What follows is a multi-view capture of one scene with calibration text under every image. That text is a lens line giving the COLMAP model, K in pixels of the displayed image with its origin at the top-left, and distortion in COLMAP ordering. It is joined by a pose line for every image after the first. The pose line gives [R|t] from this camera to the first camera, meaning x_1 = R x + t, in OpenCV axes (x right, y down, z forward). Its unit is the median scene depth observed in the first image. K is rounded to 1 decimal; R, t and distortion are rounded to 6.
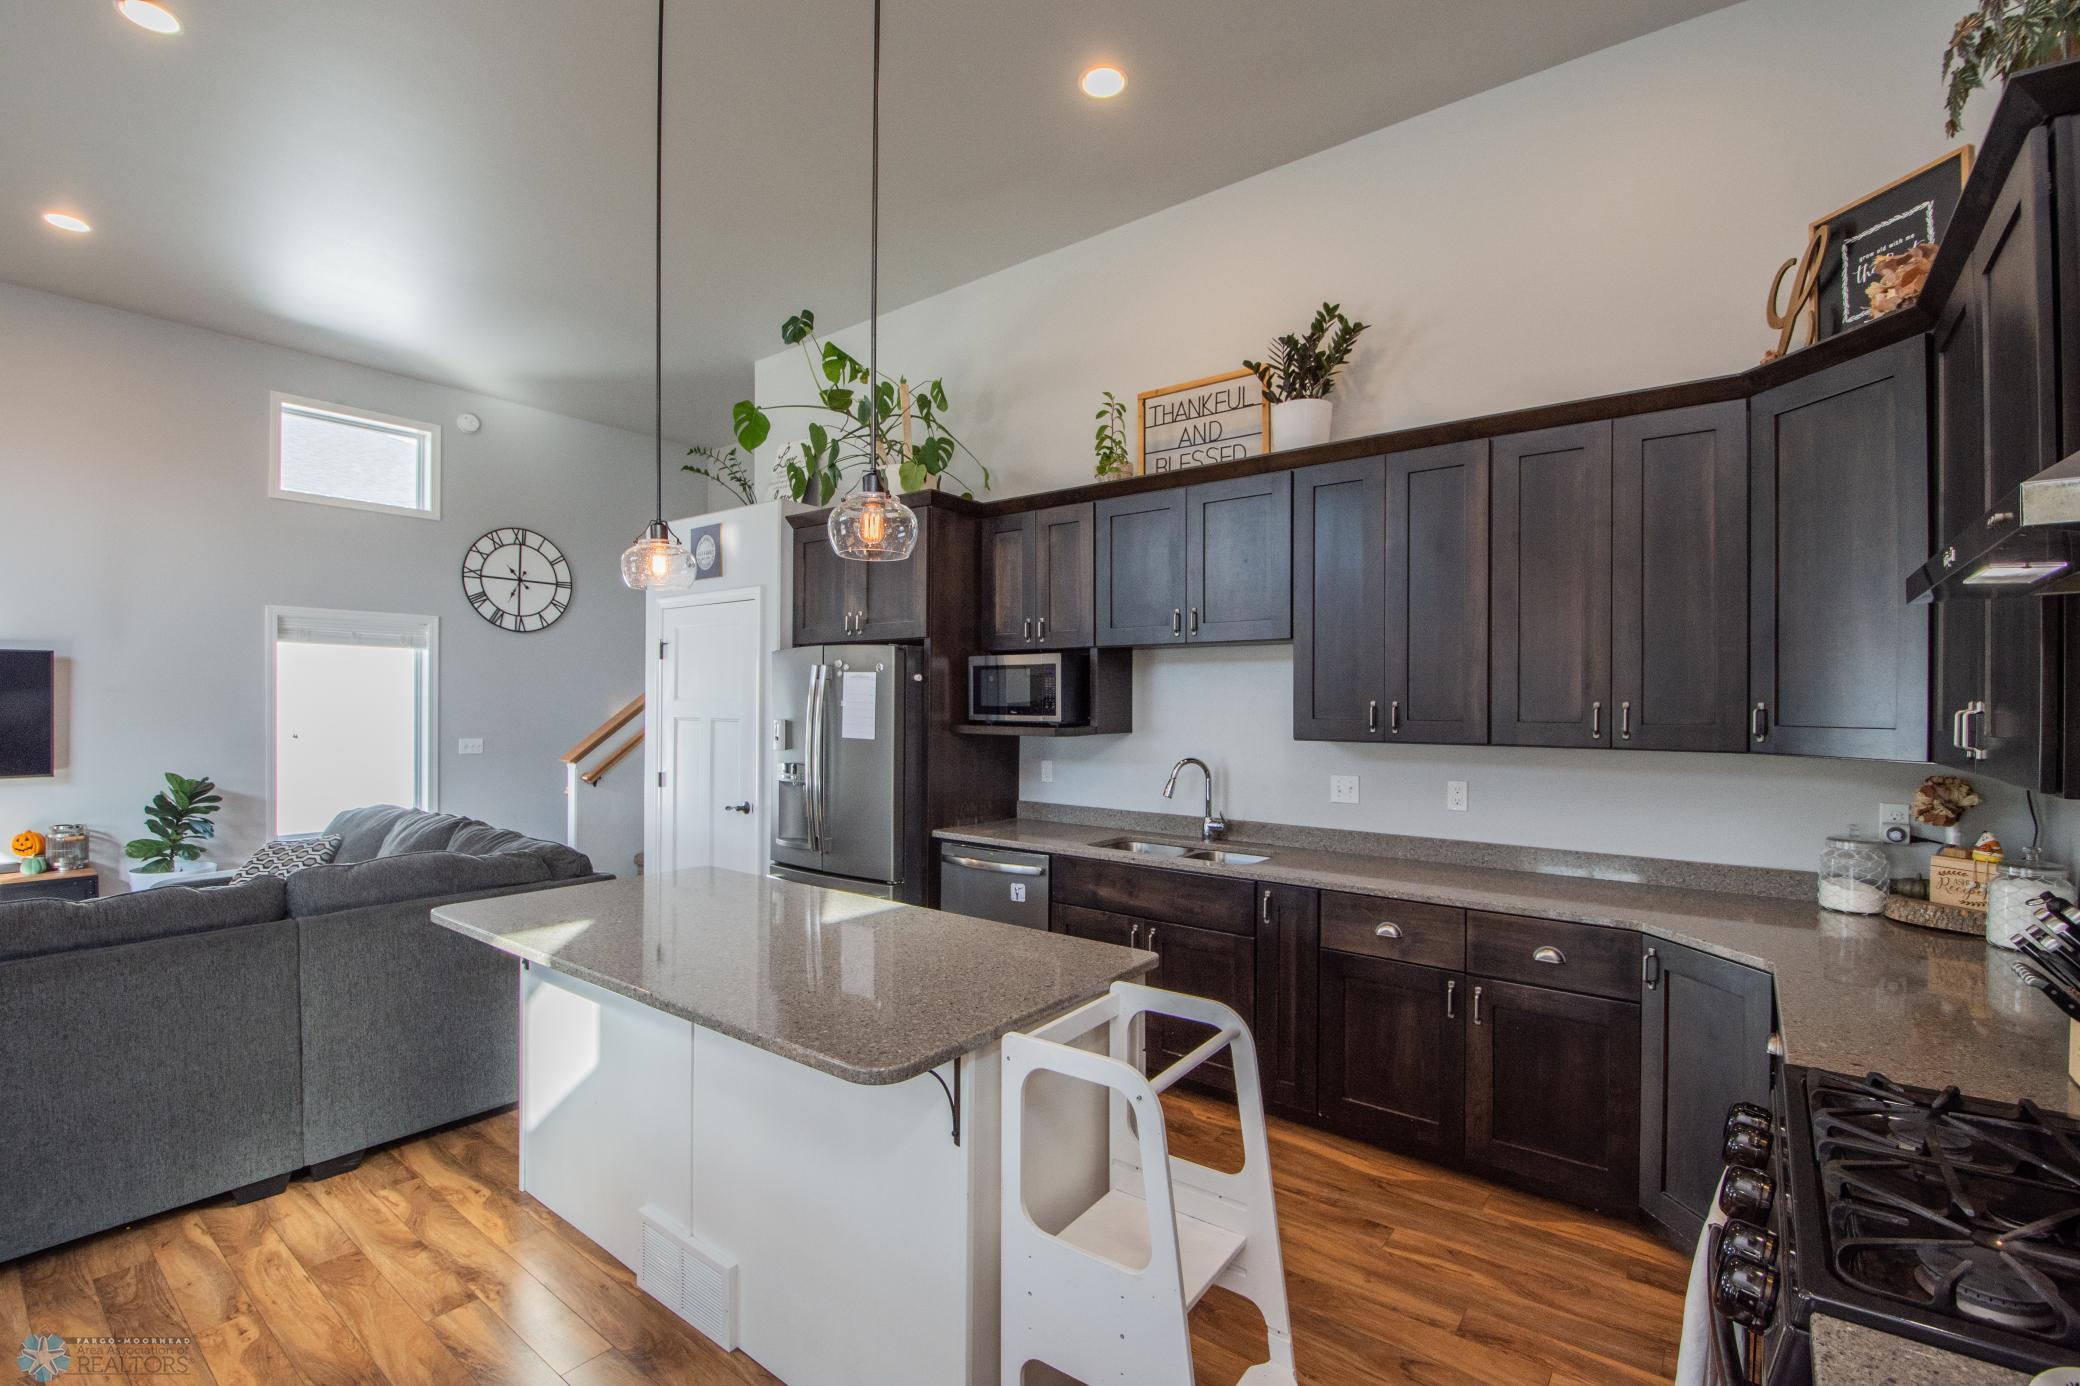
lens RADIAL K [[894.2, 0, 1075.1], [0, 894.2, 697.8], [0, 0, 1]] dist [-0.025883, -0.004269]
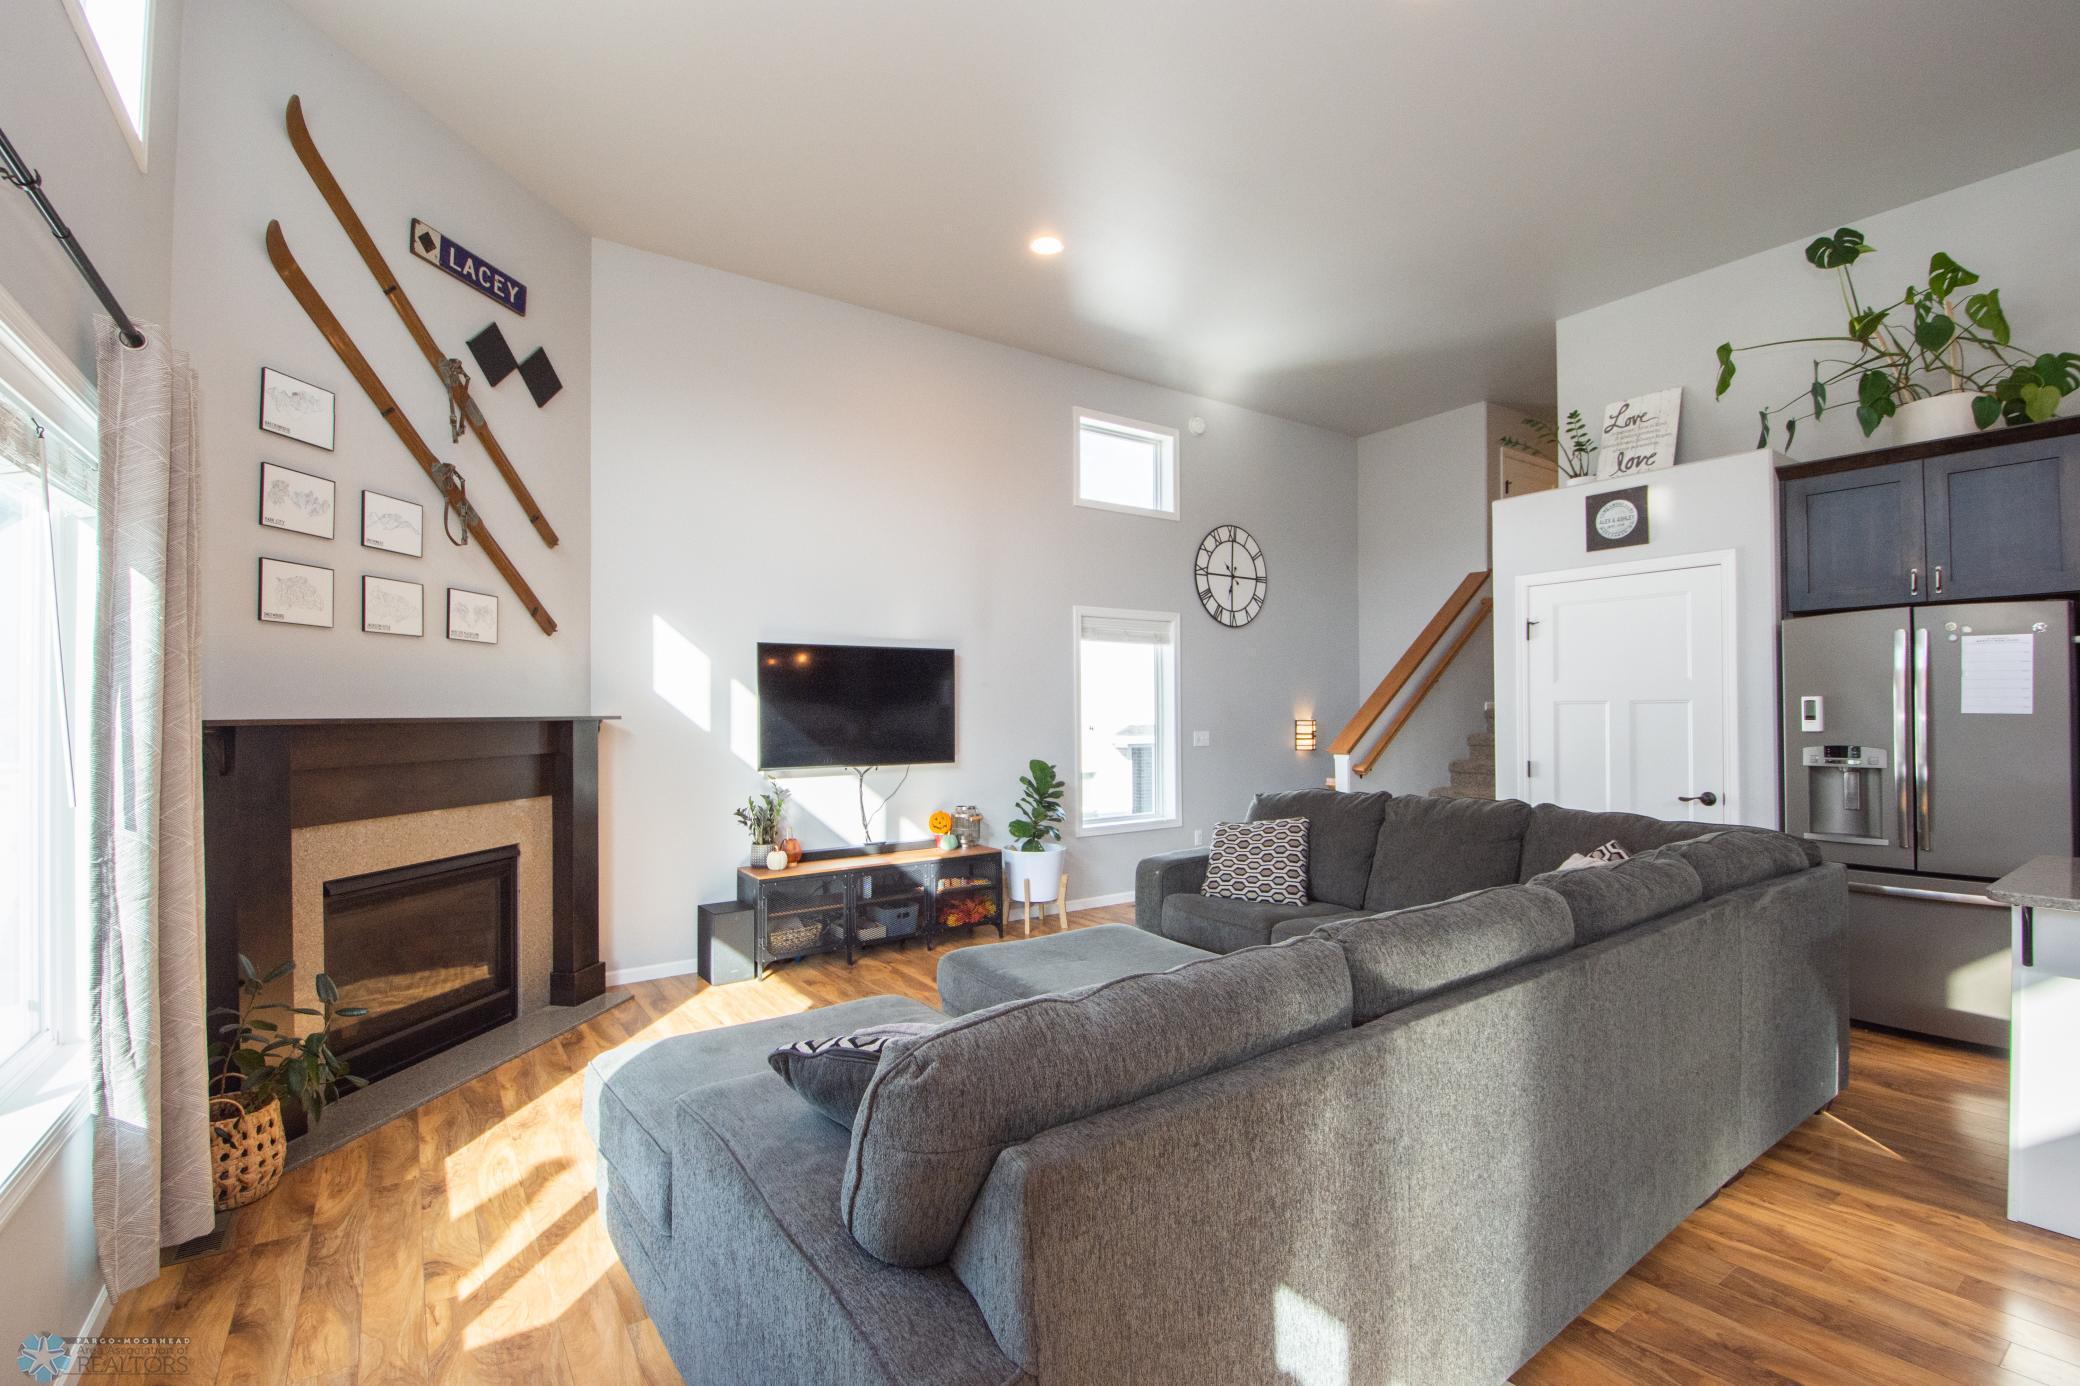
lens RADIAL K [[894.2, 0, 1033.8], [0, 894.2, 705.1], [0, 0, 1]] dist [-0.025883, -0.004269]
pose [[0.941995, -0.015022, -0.335290, -0.571568], [0.013793, 0.999887, -0.006047, 0.021012], [0.335343, 0.001071, 0.942096, -0.051527]]
